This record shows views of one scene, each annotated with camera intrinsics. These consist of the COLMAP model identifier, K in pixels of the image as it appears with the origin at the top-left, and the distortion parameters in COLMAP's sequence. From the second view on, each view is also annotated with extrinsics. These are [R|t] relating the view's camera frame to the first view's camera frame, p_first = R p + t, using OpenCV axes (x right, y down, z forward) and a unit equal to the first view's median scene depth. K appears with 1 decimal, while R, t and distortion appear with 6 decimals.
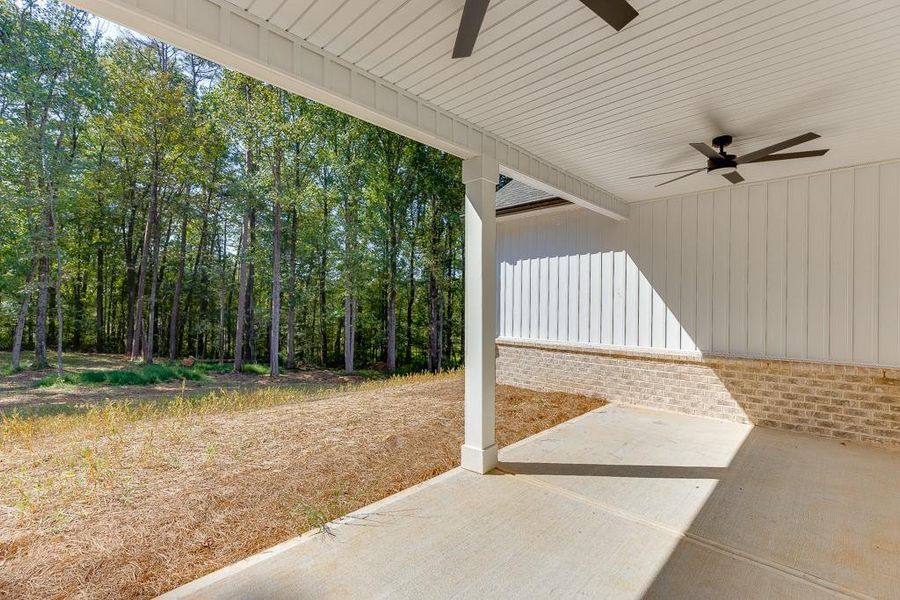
lens RADIAL K [[401.8, 0, 455.7], [0, 401.8, 303.8], [0, 0, 1]] dist [0.004843, -0.000110]
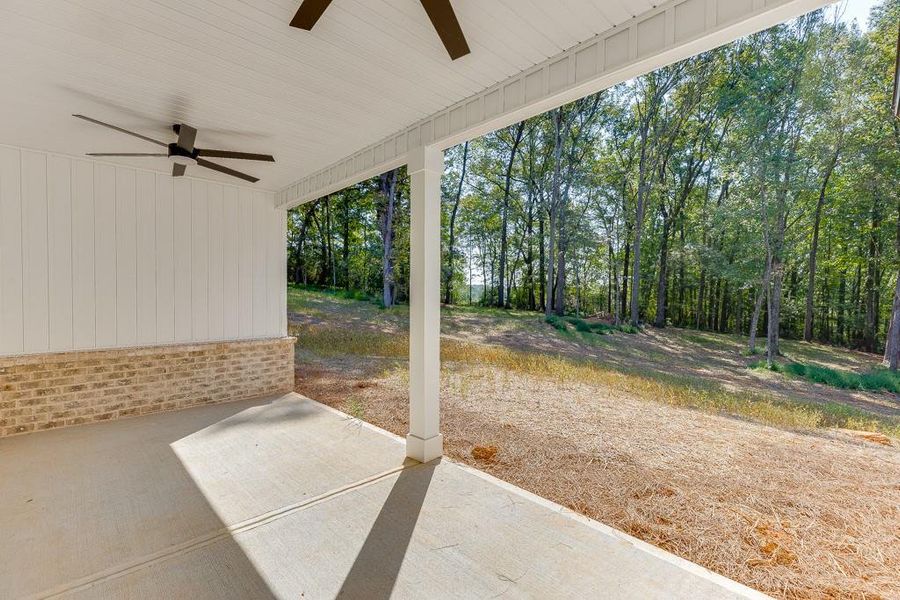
lens RADIAL K [[401.8, 0, 455.7], [0, 401.8, 303.8], [0, 0, 1]] dist [0.004843, -0.000110]
pose [[-0.043580, 0.018864, -0.998872, 1.101281], [-0.006475, 0.999795, 0.019164, 0.001582], [0.999029, 0.007303, -0.043449, 1.162404]]
